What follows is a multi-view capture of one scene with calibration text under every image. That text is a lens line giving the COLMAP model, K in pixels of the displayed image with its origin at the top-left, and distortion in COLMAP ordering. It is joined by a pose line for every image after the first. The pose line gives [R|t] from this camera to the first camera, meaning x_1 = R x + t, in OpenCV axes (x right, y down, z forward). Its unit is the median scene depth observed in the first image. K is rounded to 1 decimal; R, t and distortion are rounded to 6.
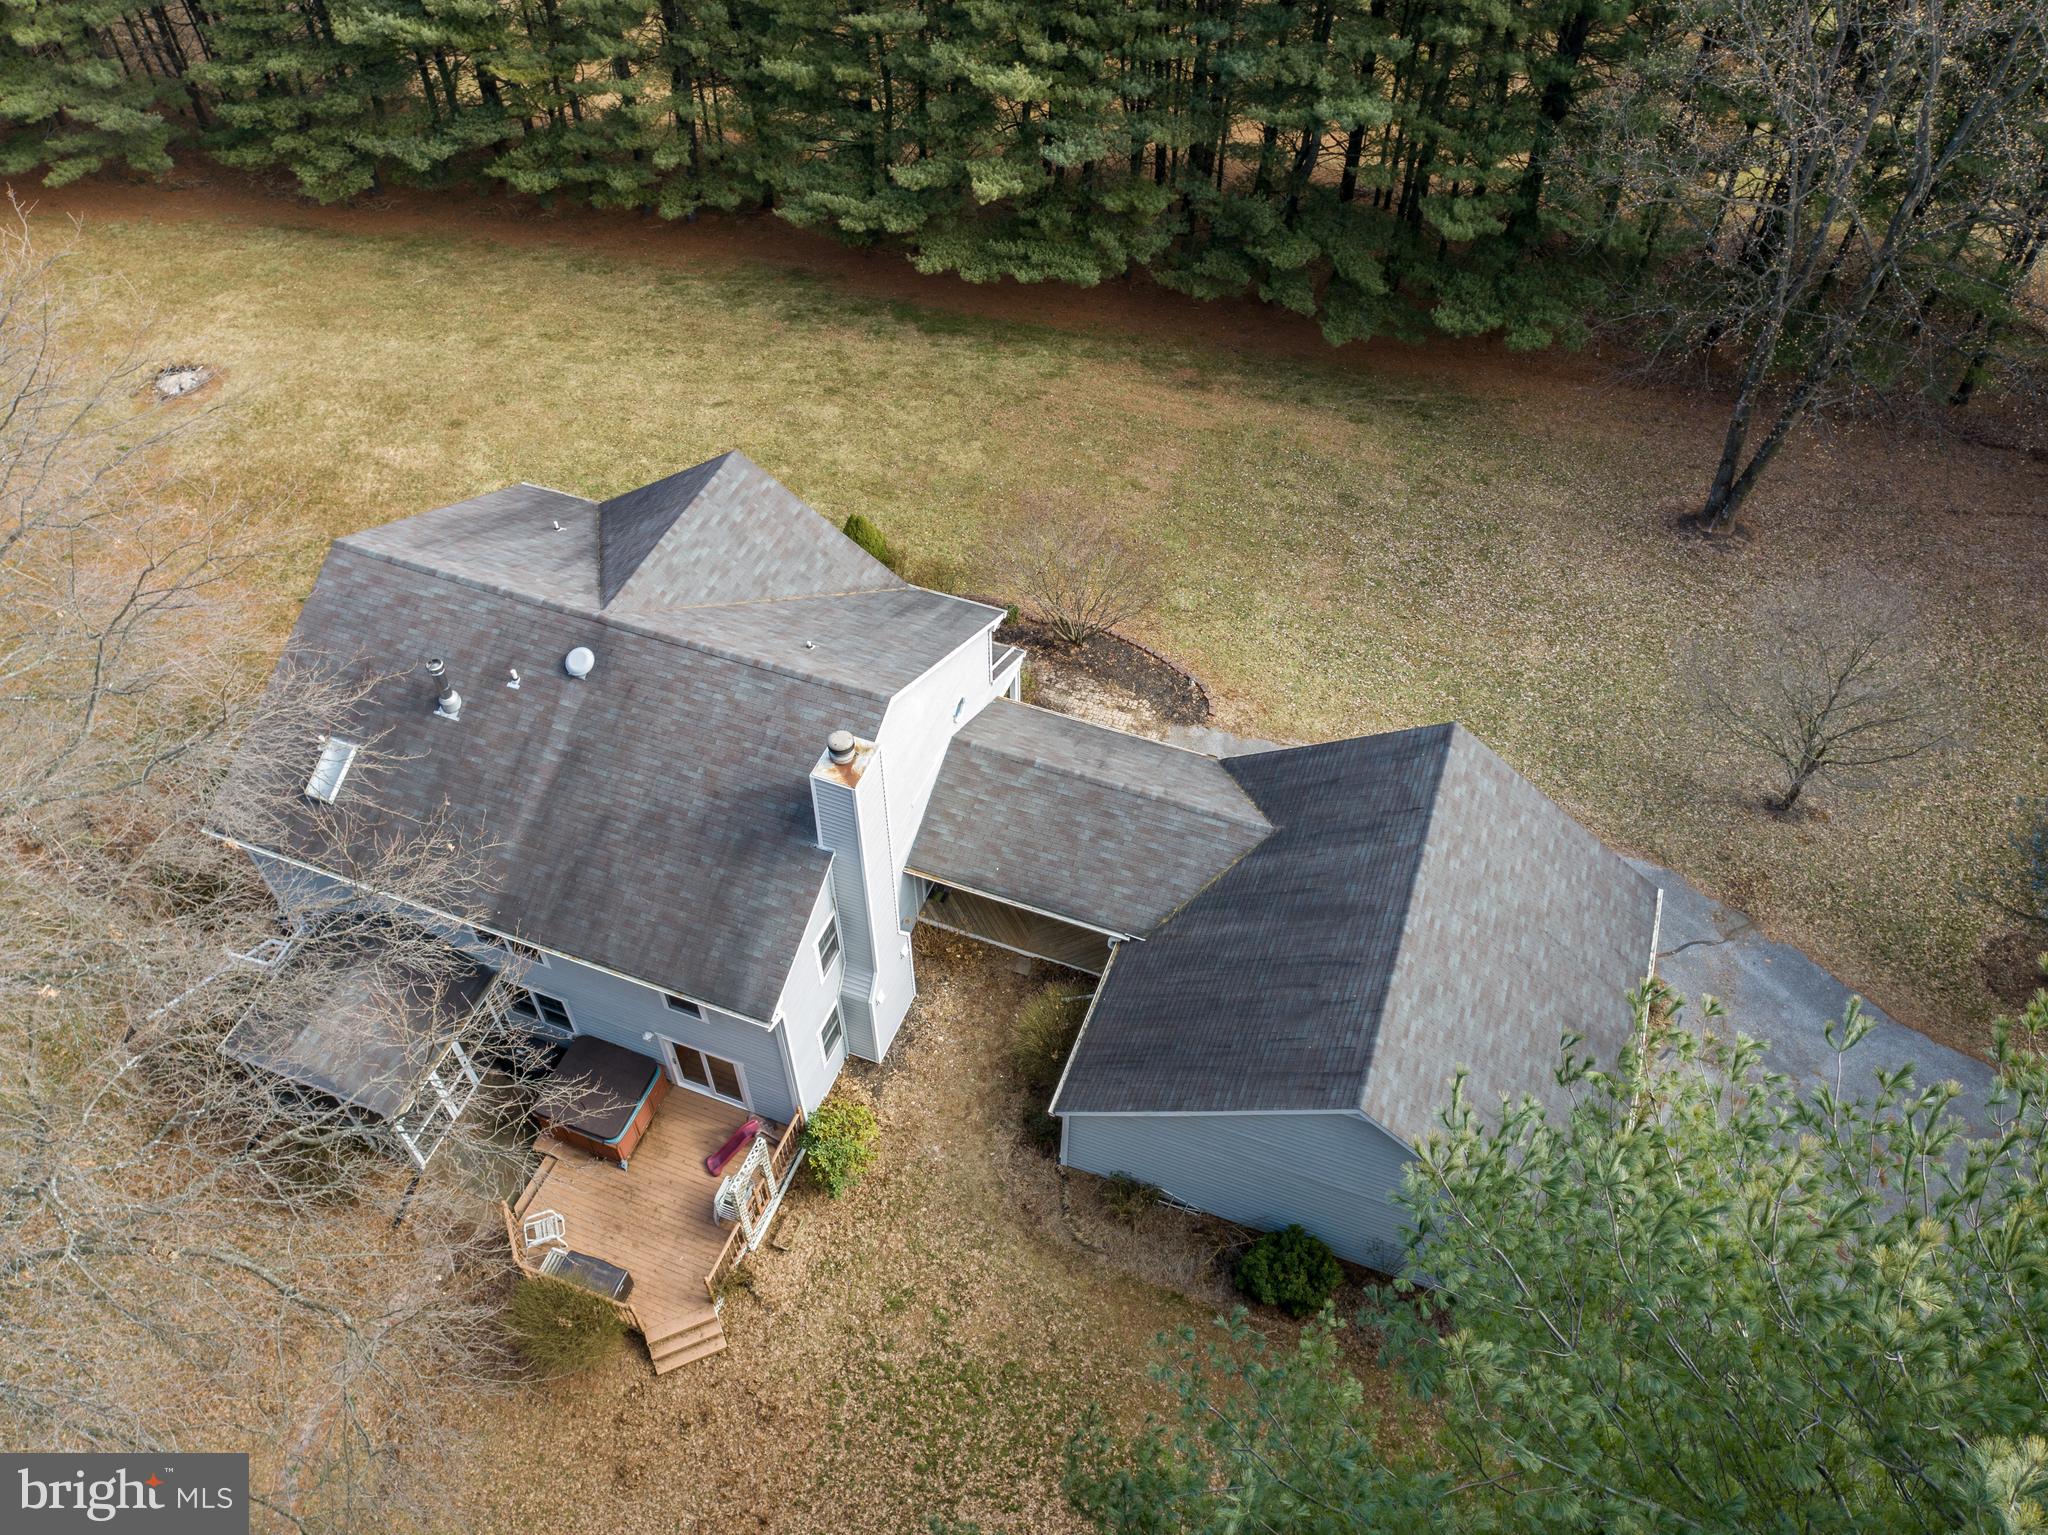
lens RADIAL K [[1569.1, 0, 1016.4], [0, 1569.1, 763.4], [0, 0, 1]] dist [-0.019320, 0.012373]
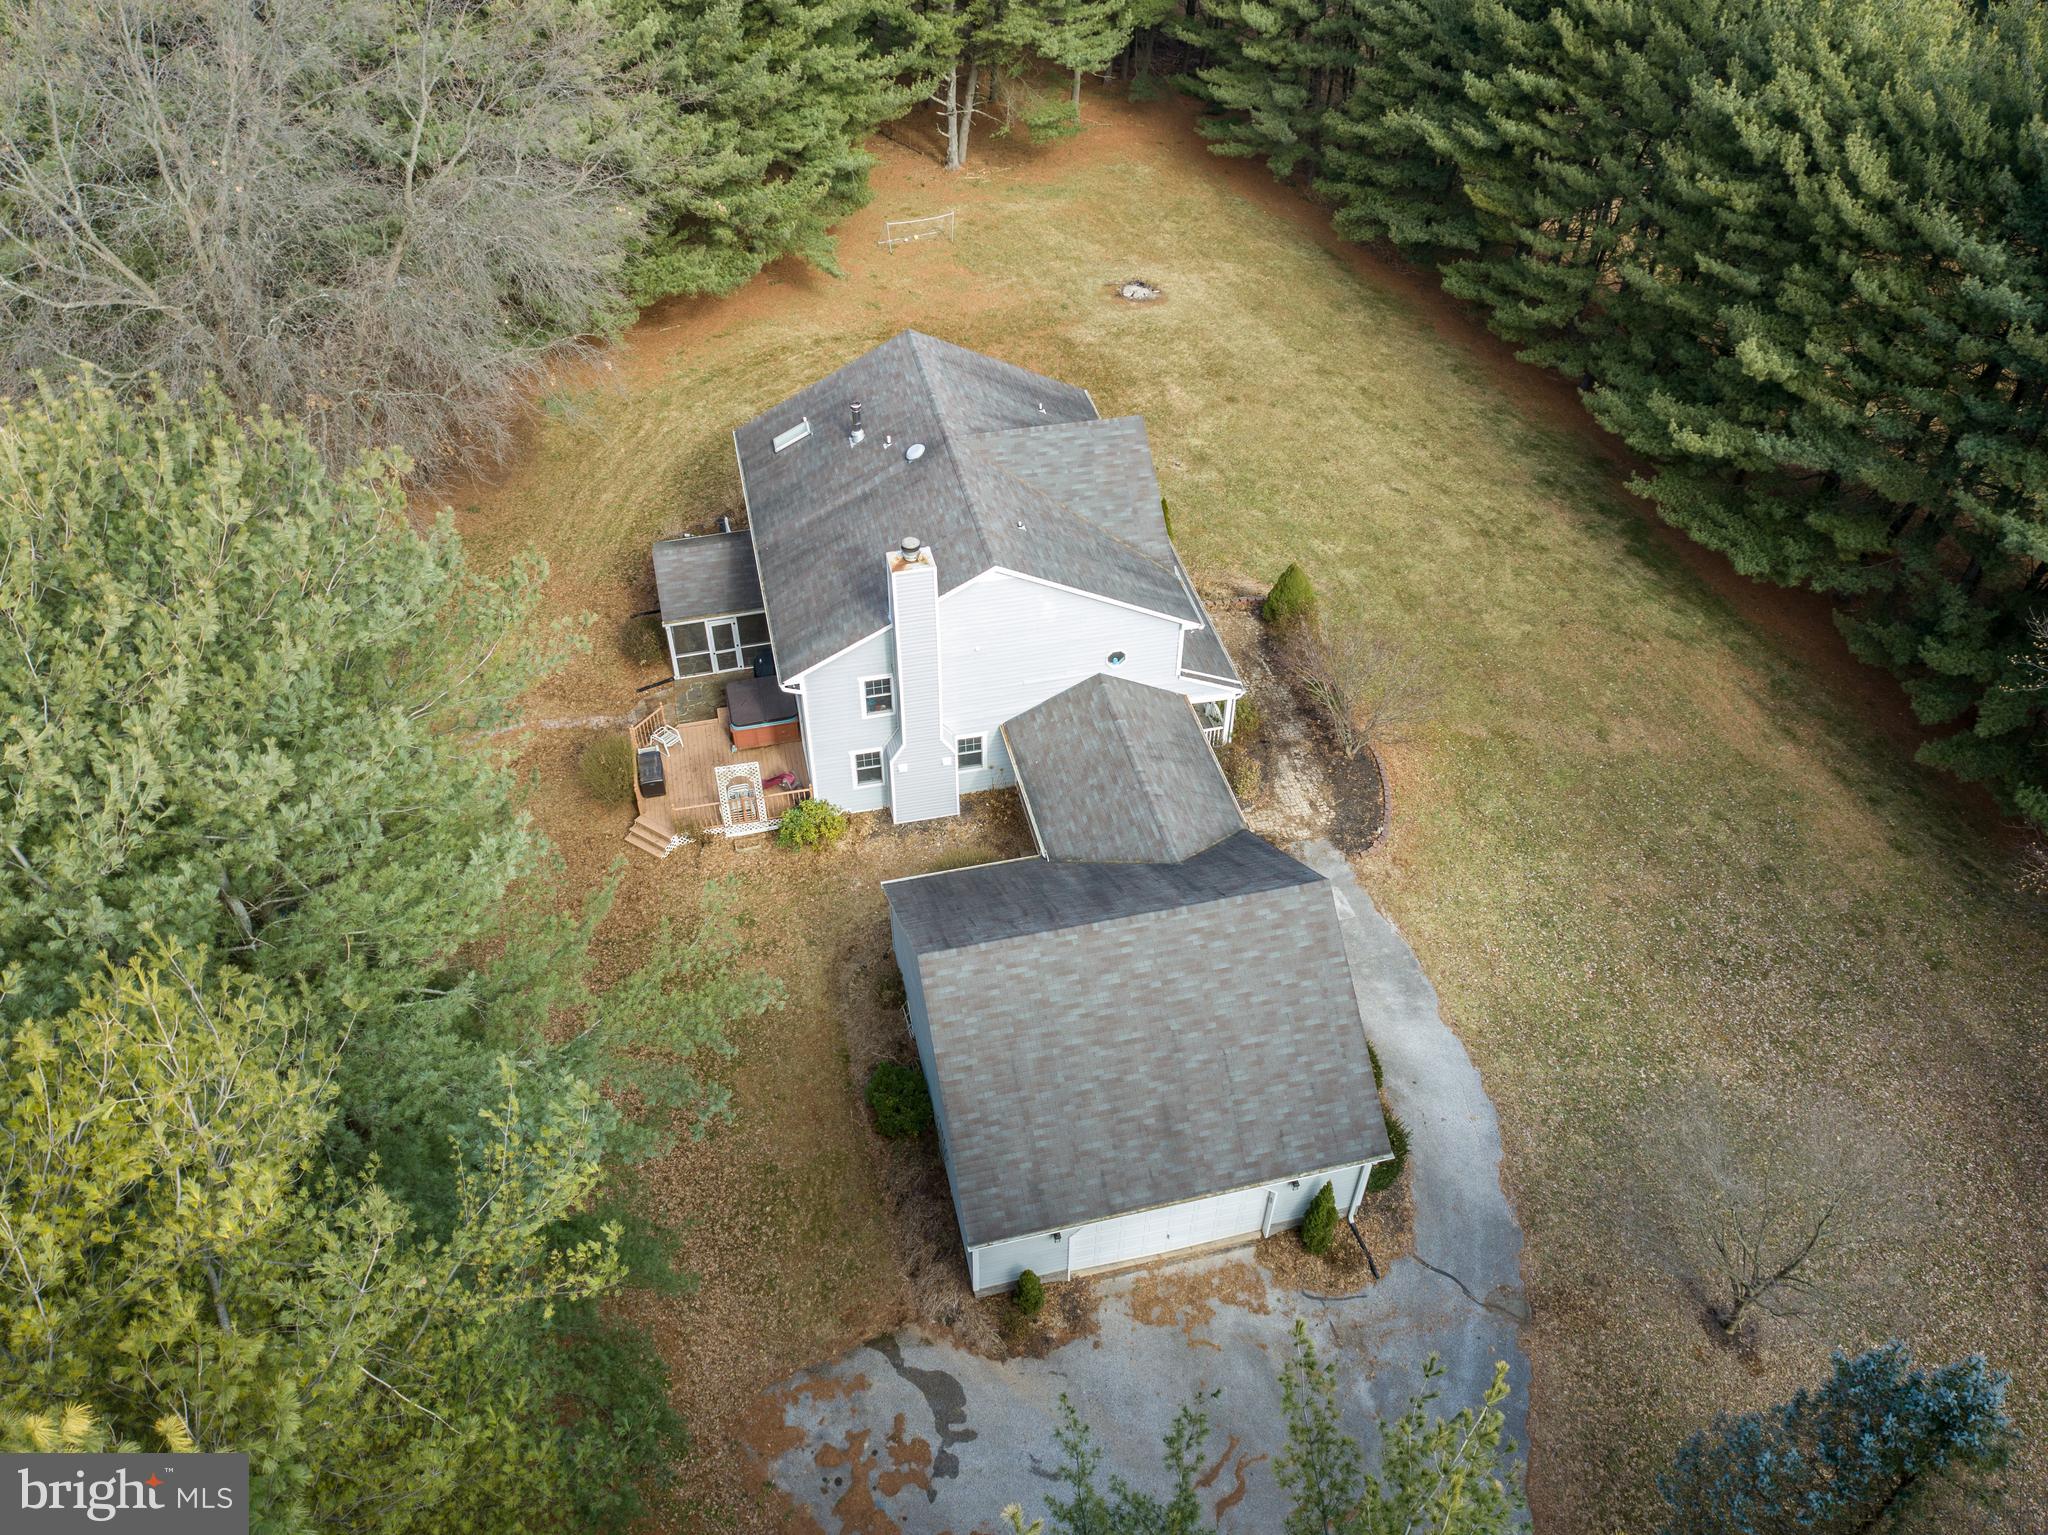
lens RADIAL K [[1569.1, 0, 1016.4], [0, 1569.1, 763.4], [0, 0, 1]] dist [-0.019320, 0.012373]
pose [[0.555804, 0.576298, -0.599135, 0.454809], [-0.632481, 0.760860, 0.145120, -0.064904], [0.539490, 0.298283, 0.787387, -0.001415]]
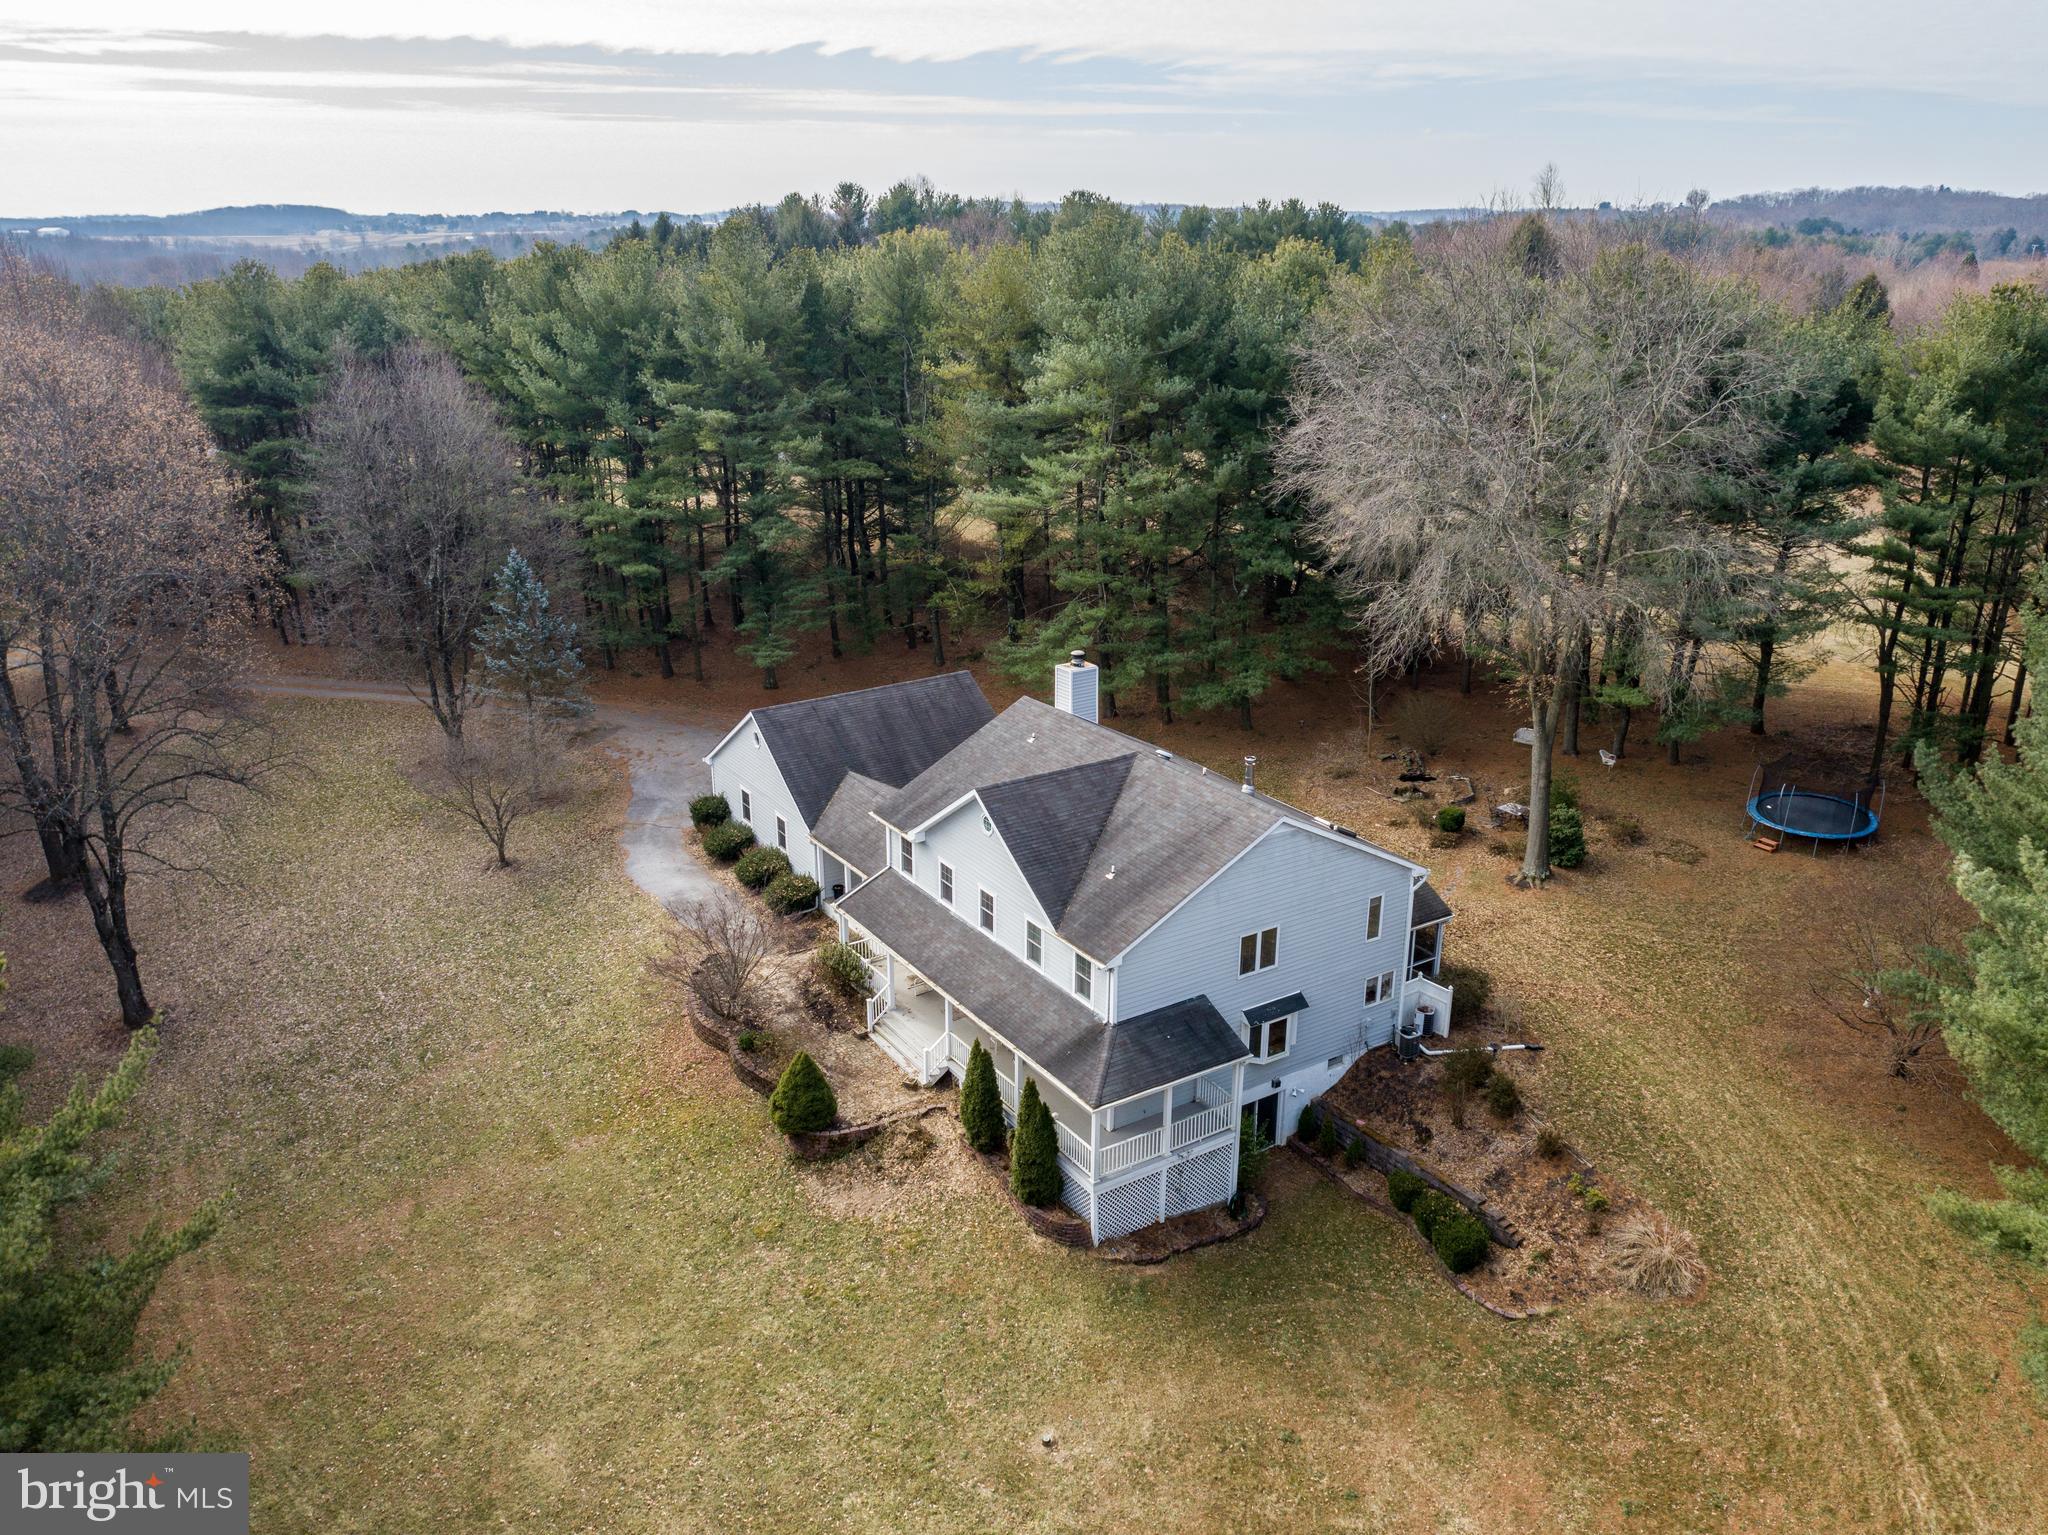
lens RADIAL K [[1554.4, 0, 1016.4], [0, 1554.4, 772.2], [0, 0, 1]] dist [-0.018372, 0.011346]
pose [[-0.803695, -0.200954, 0.560082, -0.572361], [0.452700, 0.404380, 0.794695, -0.750479], [-0.386182, 0.892241, -0.234026, 0.804978]]
